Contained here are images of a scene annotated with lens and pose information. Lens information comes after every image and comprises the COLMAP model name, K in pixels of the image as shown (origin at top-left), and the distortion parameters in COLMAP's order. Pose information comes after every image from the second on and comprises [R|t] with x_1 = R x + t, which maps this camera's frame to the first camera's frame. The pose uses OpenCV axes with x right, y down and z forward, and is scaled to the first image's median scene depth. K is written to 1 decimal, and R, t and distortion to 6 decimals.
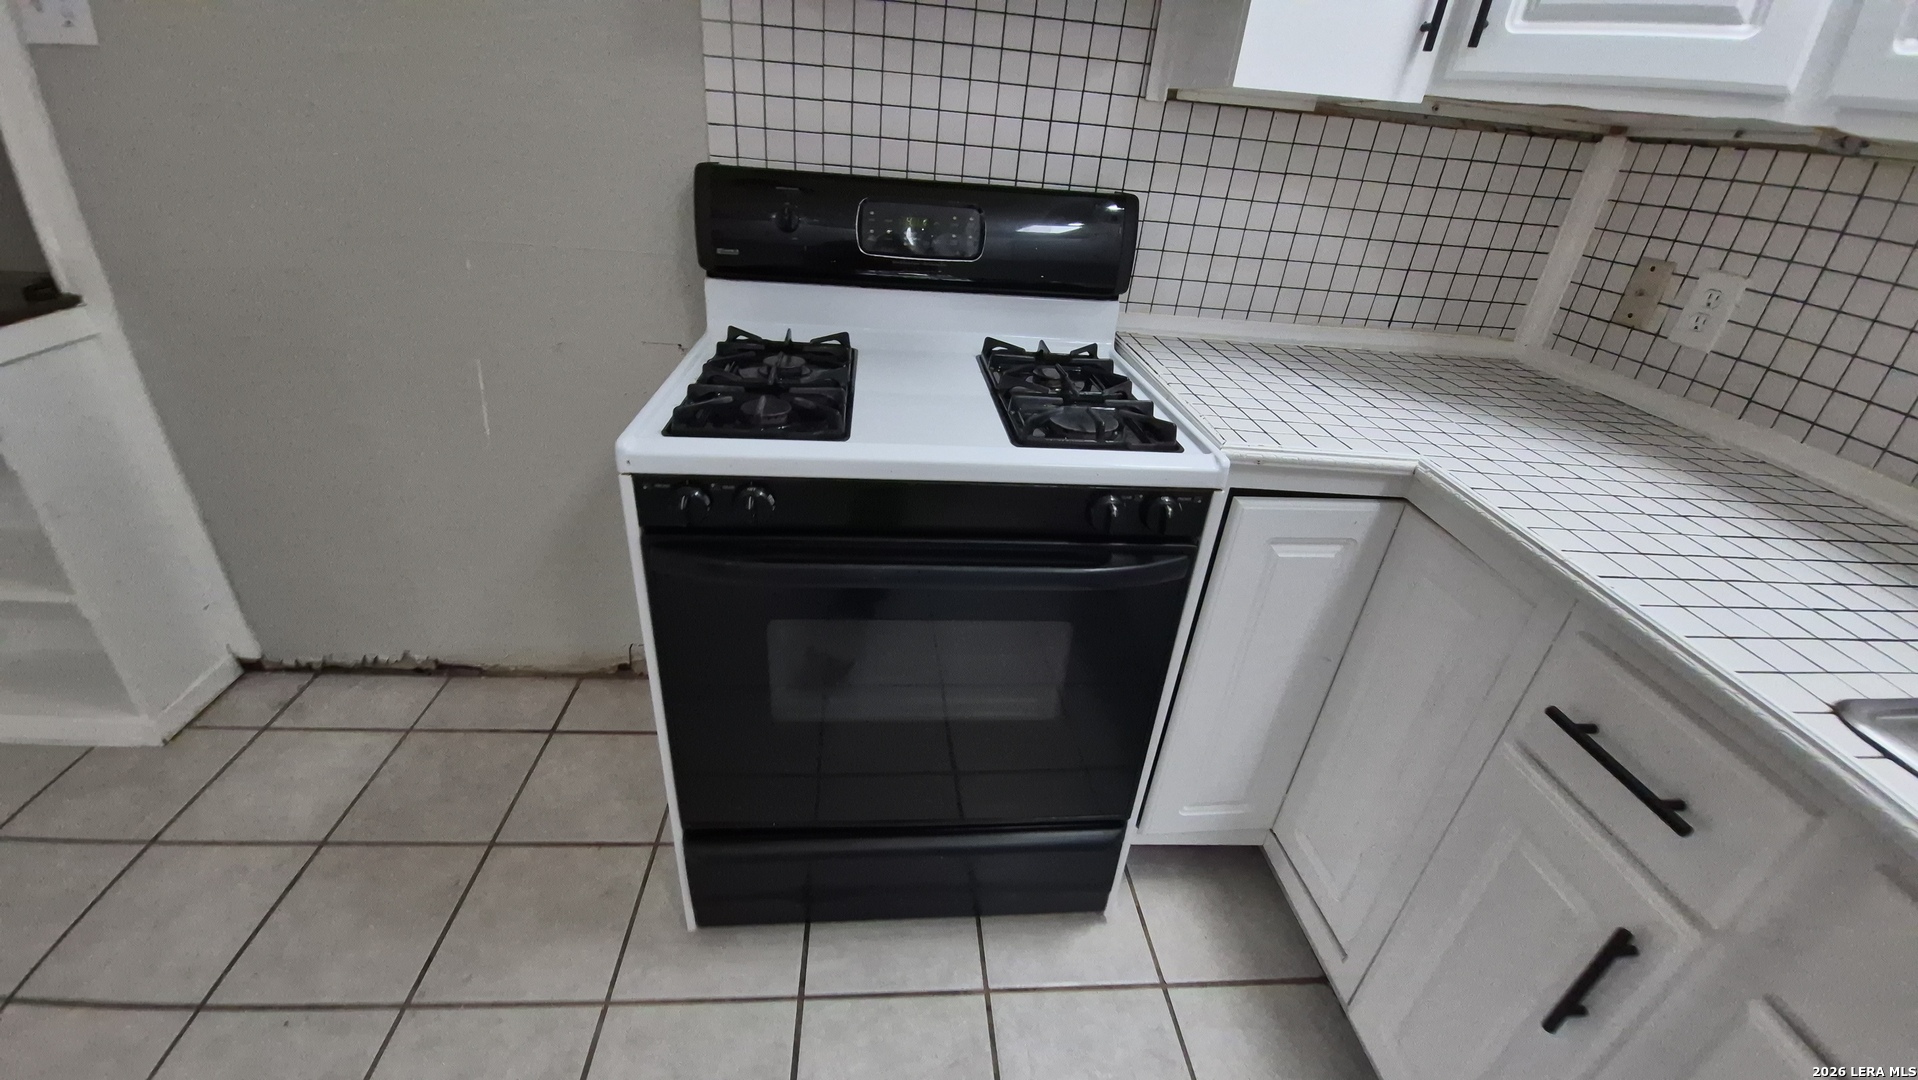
lens RADIAL K [[760.6, 0, 948.6], [0, 760.6, 548.1], [0, 0, 1]] dist [-0.006698, -0.007059]
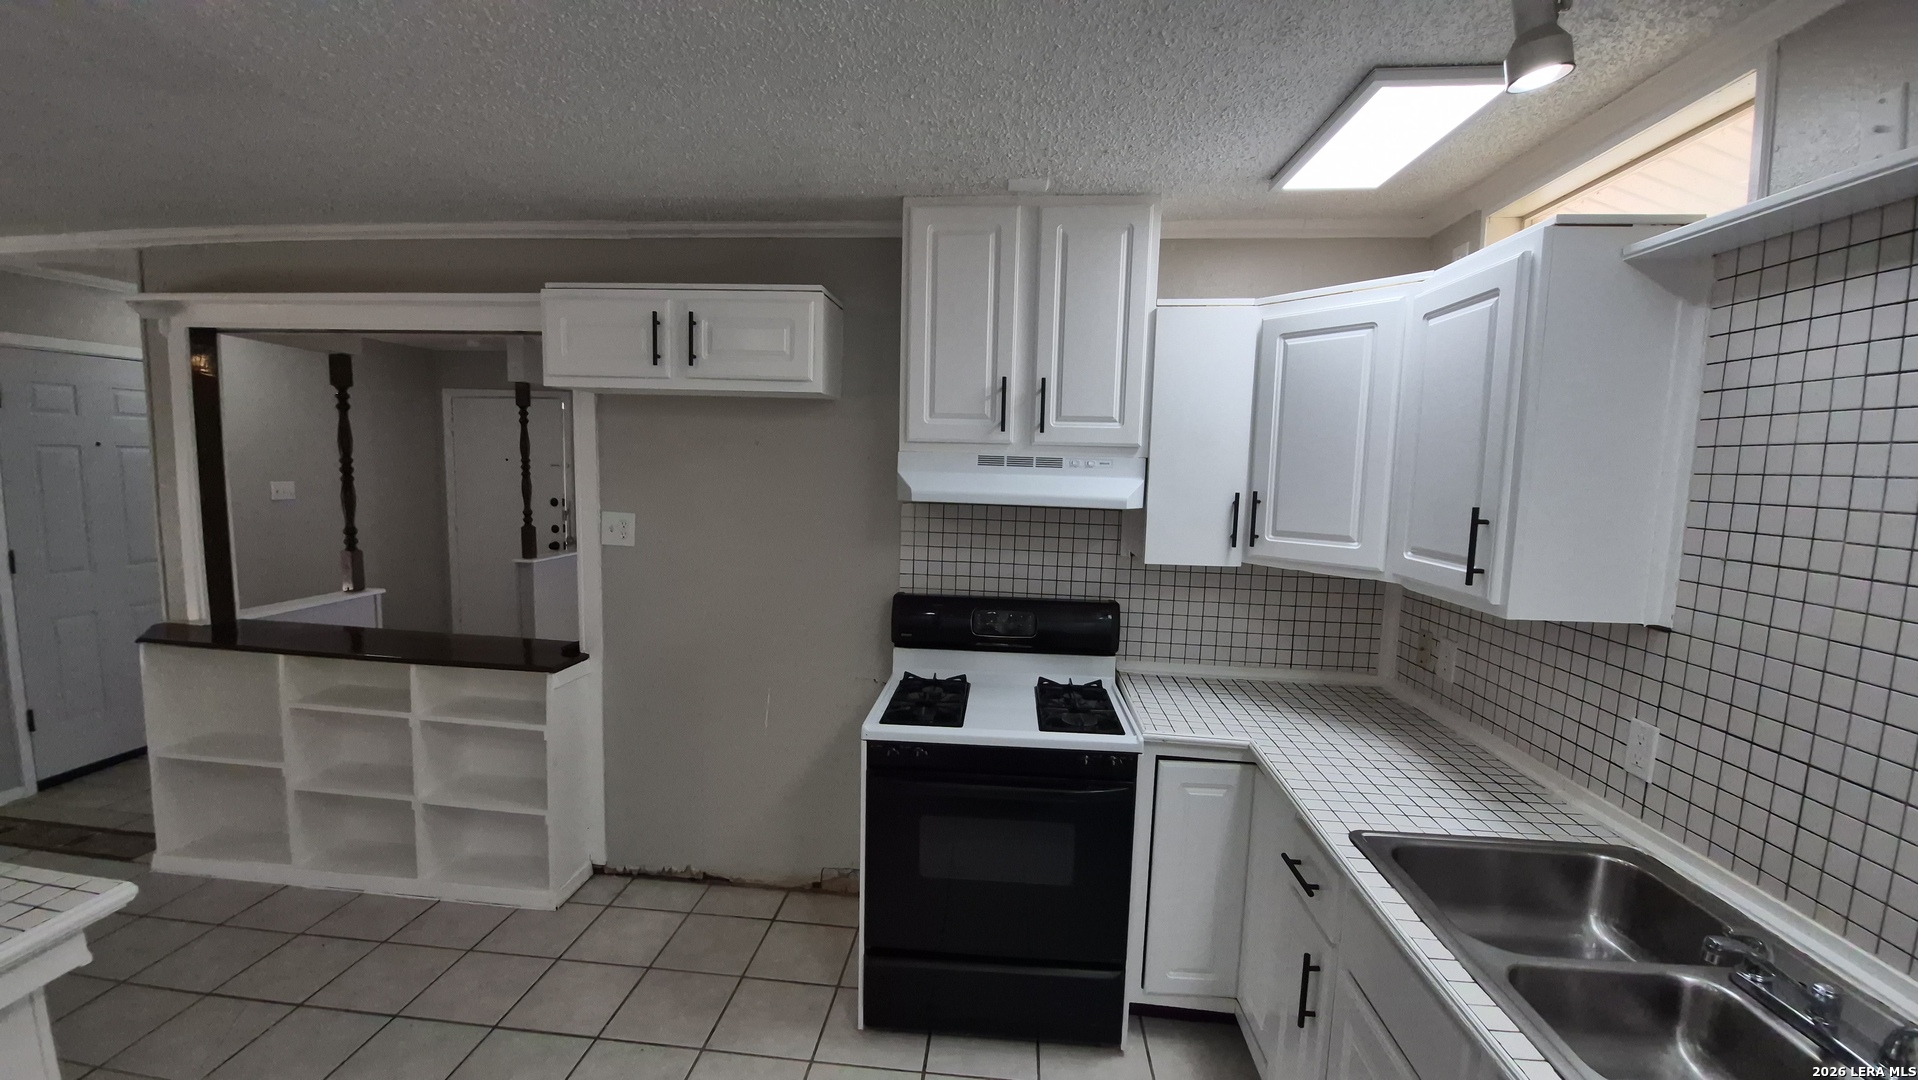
lens RADIAL K [[760.6, 0, 945.3], [0, 760.6, 554.8], [0, 0, 1]] dist [-0.006698, -0.007059]
pose [[0.985350, -0.027698, -0.168278, 0.147891], [-0.040649, 0.920140, -0.389474, 0.185644], [0.165627, 0.390609, 0.905534, -0.854785]]
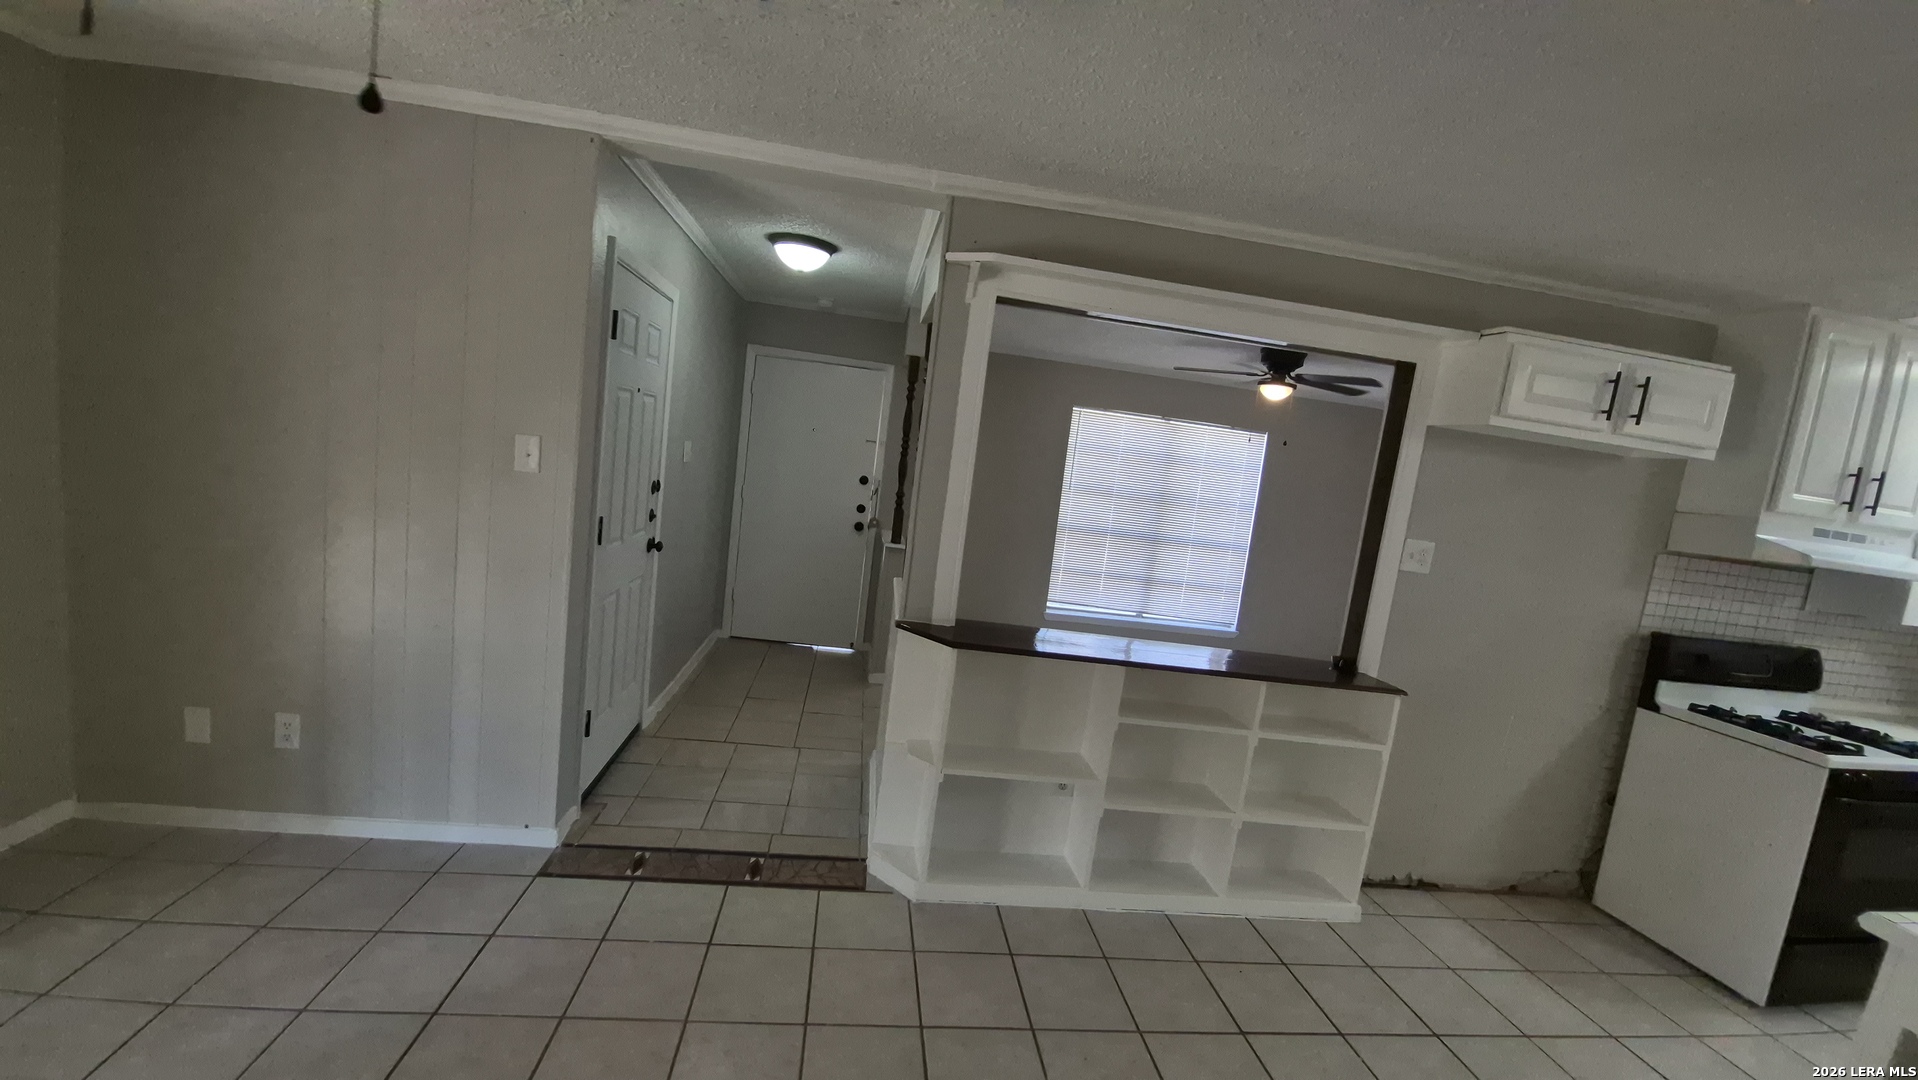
lens RADIAL K [[760.6, 0, 954.8], [0, 760.6, 548.5], [0, 0, 1]] dist [-0.006698, -0.007059]
pose [[0.997847, 0.045022, 0.047700, -2.539809], [-0.023680, 0.925454, -0.378119, 0.175325], [-0.061168, 0.376175, 0.924527, -1.077856]]
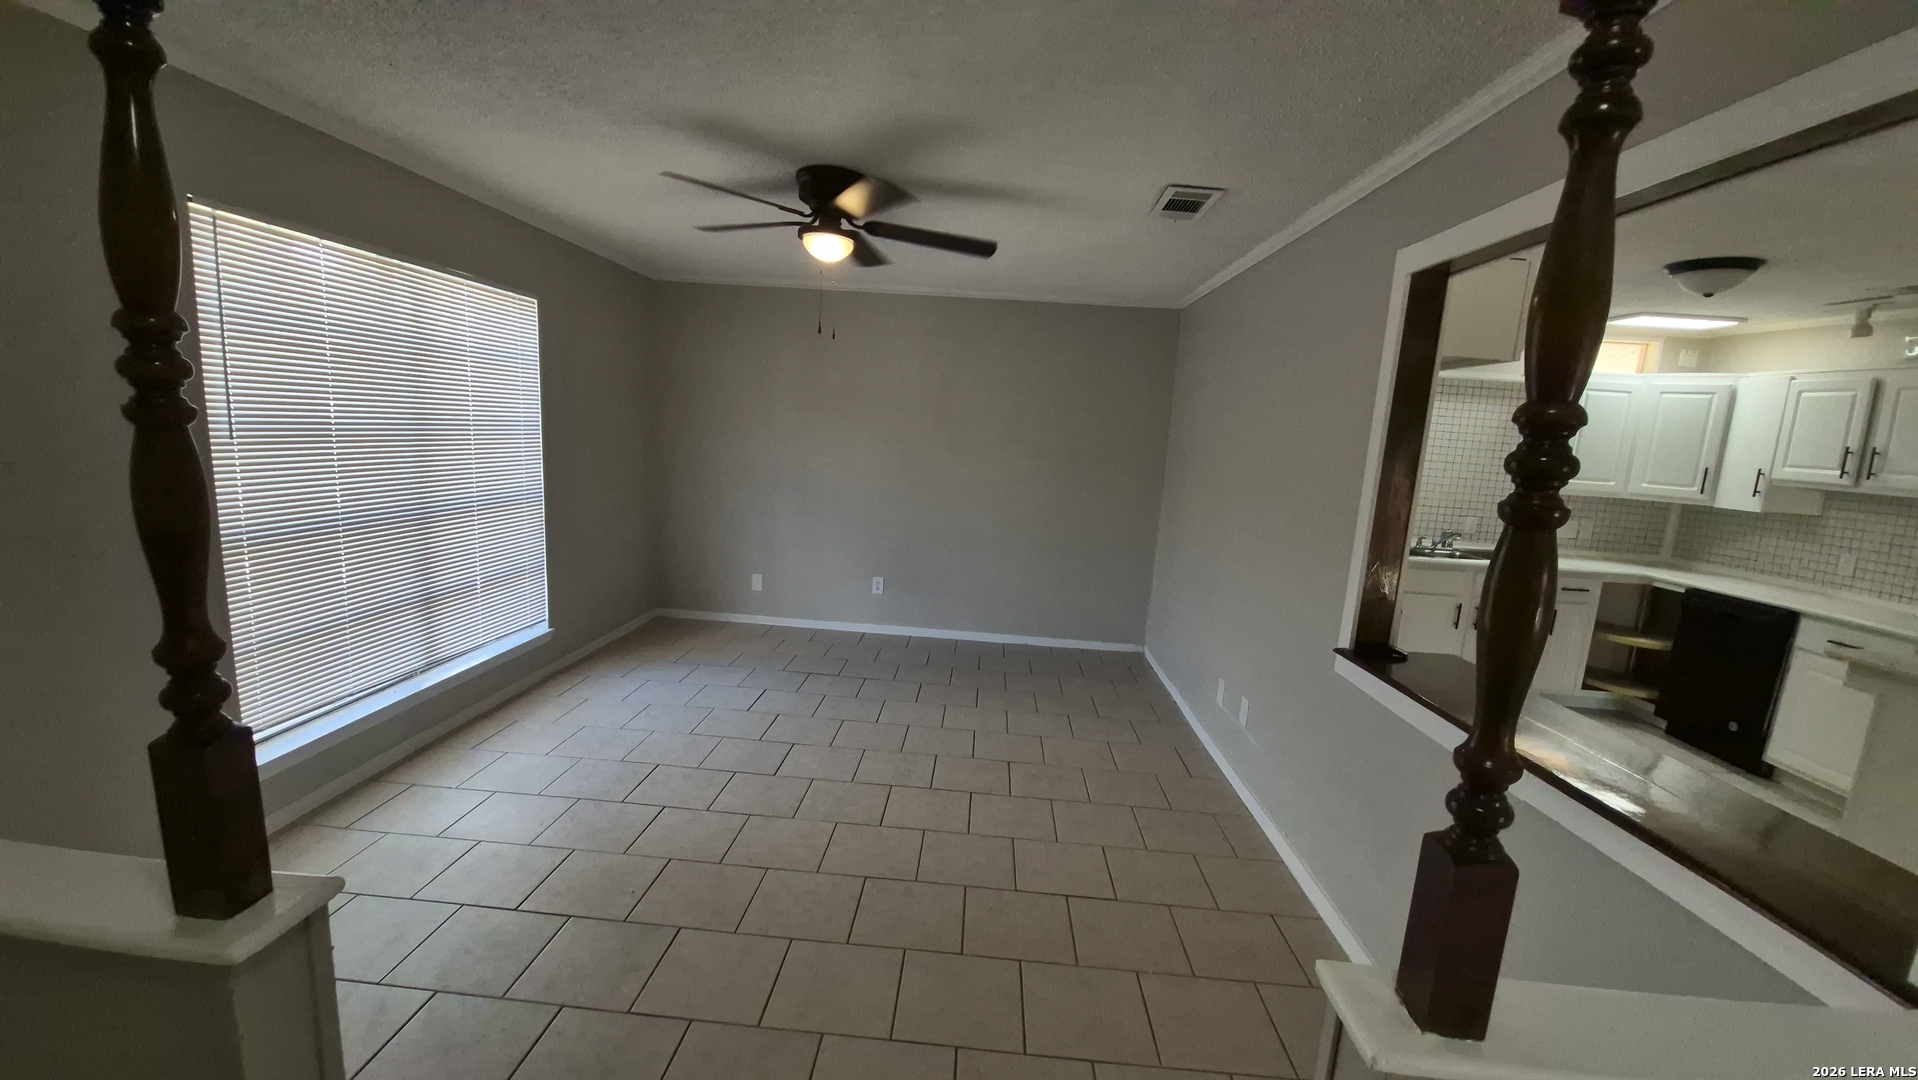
lens RADIAL K [[760.6, 0, 939.3], [0, 760.6, 543.2], [0, 0, 1]] dist [-0.006698, -0.007059]
pose [[0.134839, -0.215173, 0.967222, -3.149159], [0.440956, 0.887181, 0.135894, -1.349843], [-0.887342, 0.408179, 0.214508, 1.528536]]
